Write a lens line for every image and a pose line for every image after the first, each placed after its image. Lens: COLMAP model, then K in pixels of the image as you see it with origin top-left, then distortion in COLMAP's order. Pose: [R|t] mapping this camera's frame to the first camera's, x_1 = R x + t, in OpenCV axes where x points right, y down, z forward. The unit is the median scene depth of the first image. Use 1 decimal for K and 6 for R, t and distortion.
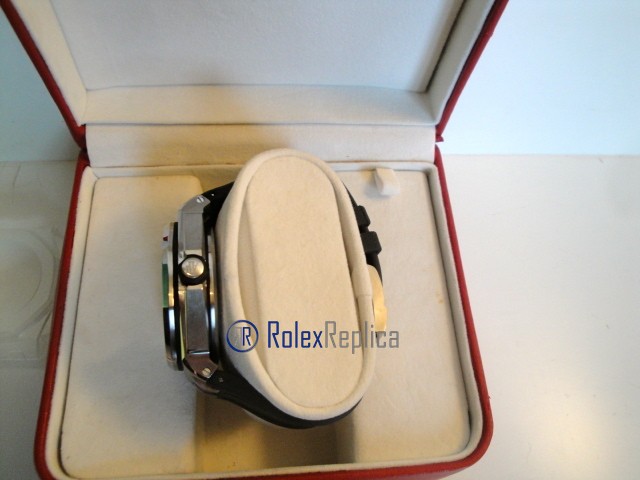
lens RADIAL K [[528.3, 0, 323.0], [0, 528.3, 238.0], [0, 0, 1]] dist [-0.162072, 0.103038]
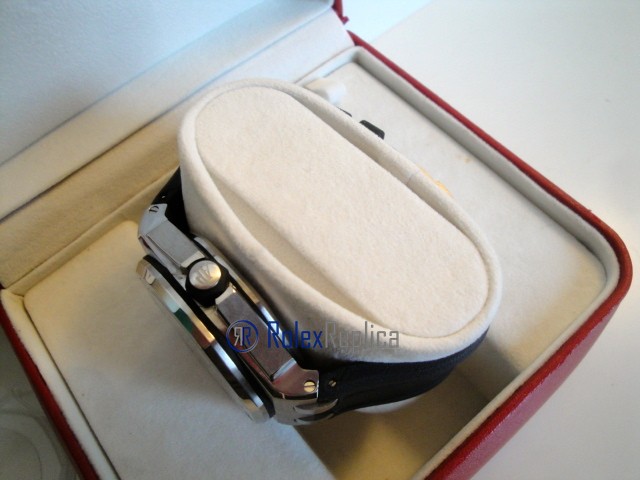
lens RADIAL K [[528.3, 0, 323.3], [0, 528.3, 236.6], [0, 0, 1]] dist [-0.162072, 0.103038]
pose [[0.798088, -0.589635, 0.124043, -0.125176], [0.592733, 0.805273, 0.014220, 0.068222], [-0.108273, 0.062176, 0.992175, 0.205360]]
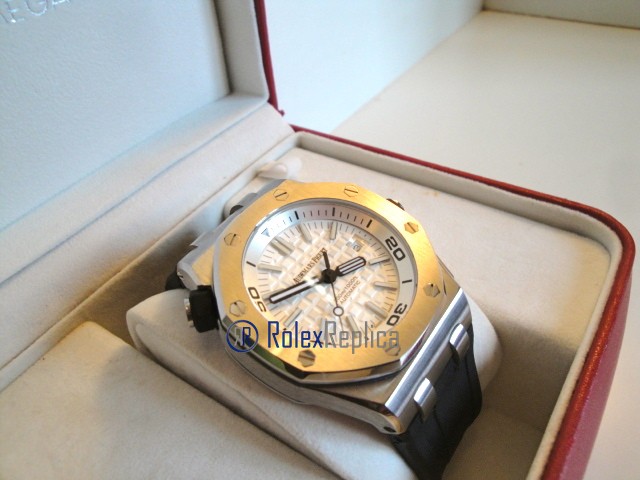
lens RADIAL K [[528.3, 0, 323.8], [0, 528.3, 235.6], [0, 0, 1]] dist [-0.162072, 0.103038]
pose [[0.607761, -0.617276, 0.499597, -0.334557], [0.763497, 0.627223, -0.153831, 0.149197], [-0.218402, 0.474933, 0.852490, 0.336976]]
